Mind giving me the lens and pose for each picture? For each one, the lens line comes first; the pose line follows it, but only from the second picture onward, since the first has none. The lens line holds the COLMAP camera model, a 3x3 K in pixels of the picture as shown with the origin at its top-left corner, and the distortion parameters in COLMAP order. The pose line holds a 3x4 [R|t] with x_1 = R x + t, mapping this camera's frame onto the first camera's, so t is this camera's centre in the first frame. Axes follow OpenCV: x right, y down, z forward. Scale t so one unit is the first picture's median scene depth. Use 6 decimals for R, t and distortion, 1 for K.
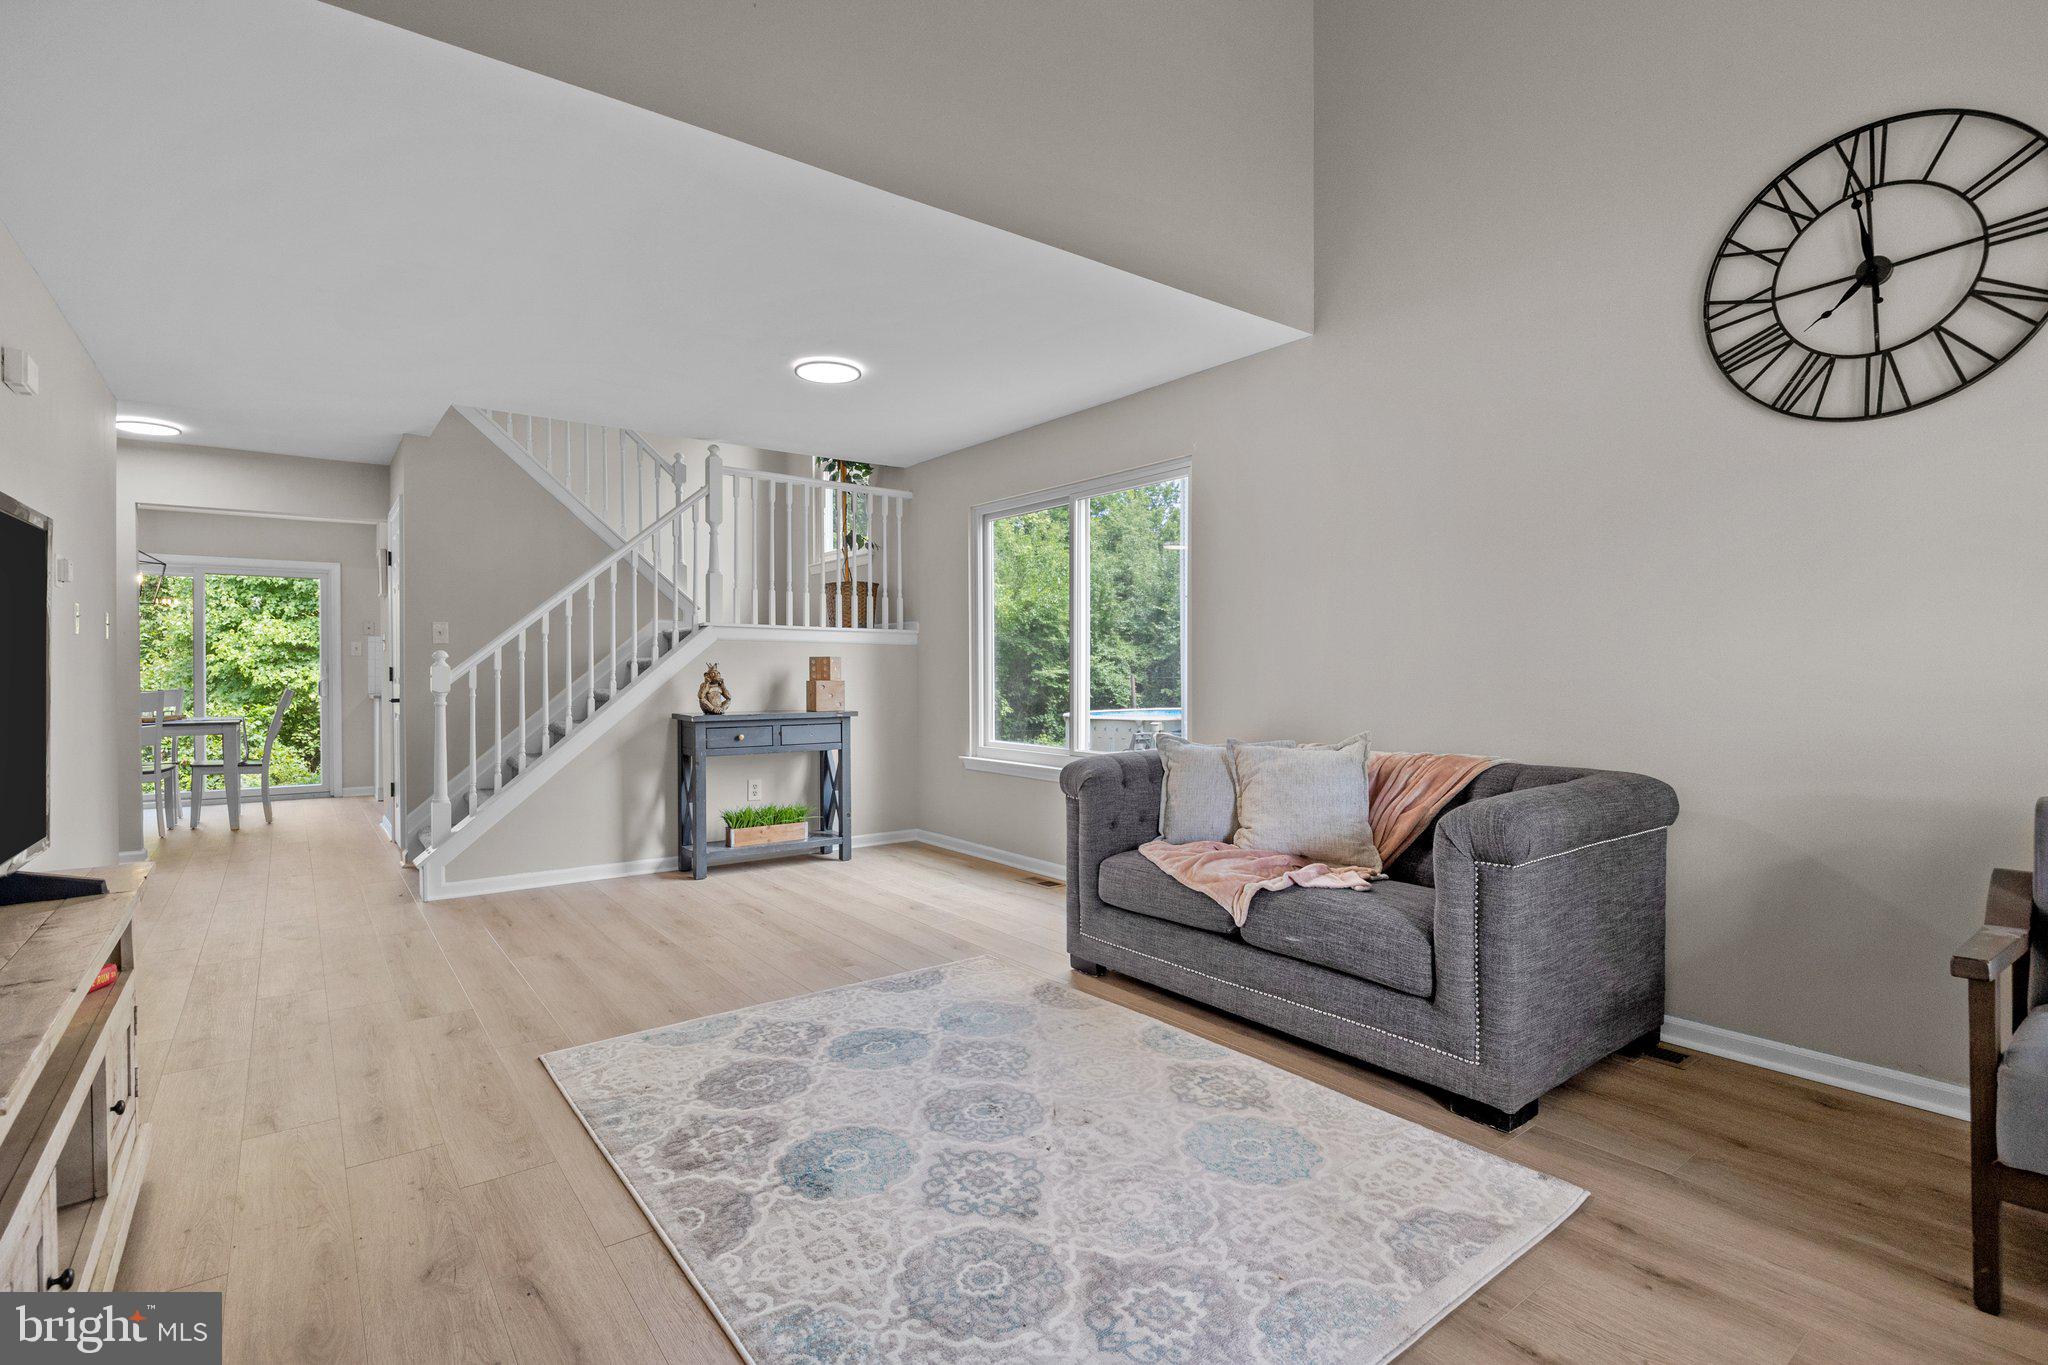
lens RADIAL K [[986.6, 0, 1024.0], [0, 986.6, 682.5], [0, 0, 1]] dist [-0.001104, 0.000050]
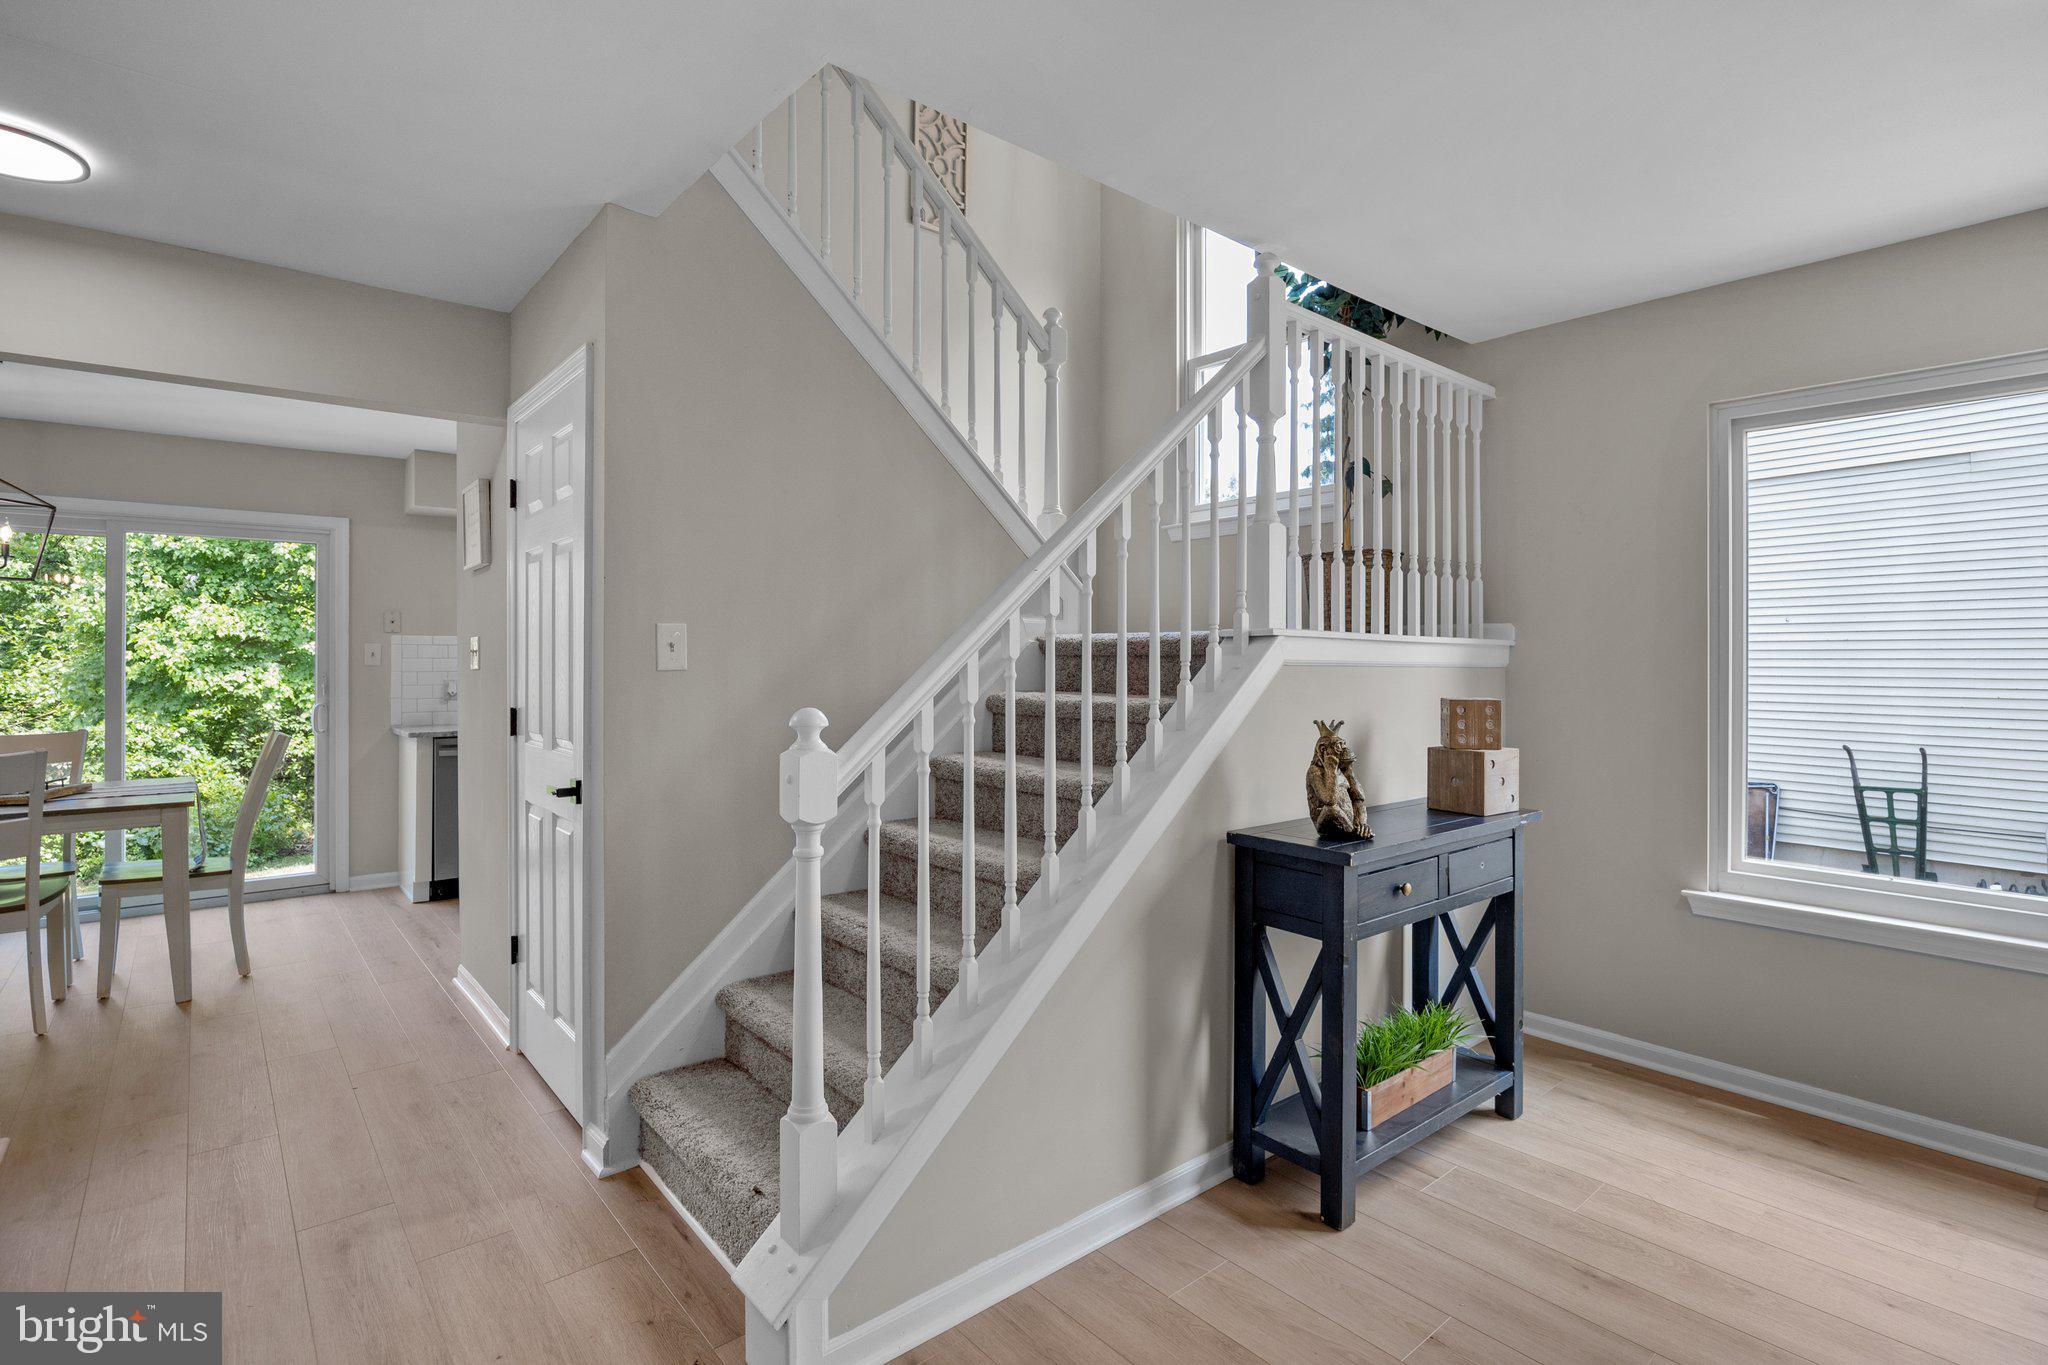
lens RADIAL K [[995.3, 0, 1029.1], [0, 995.3, 648.7], [0, 0, 1]] dist [-0.004274, -0.000893]
pose [[0.998556, 0.002957, 0.053630, -0.188975], [-0.001906, 0.999805, -0.019631, -0.017164], [-0.053678, 0.019501, 0.998368, 0.220894]]
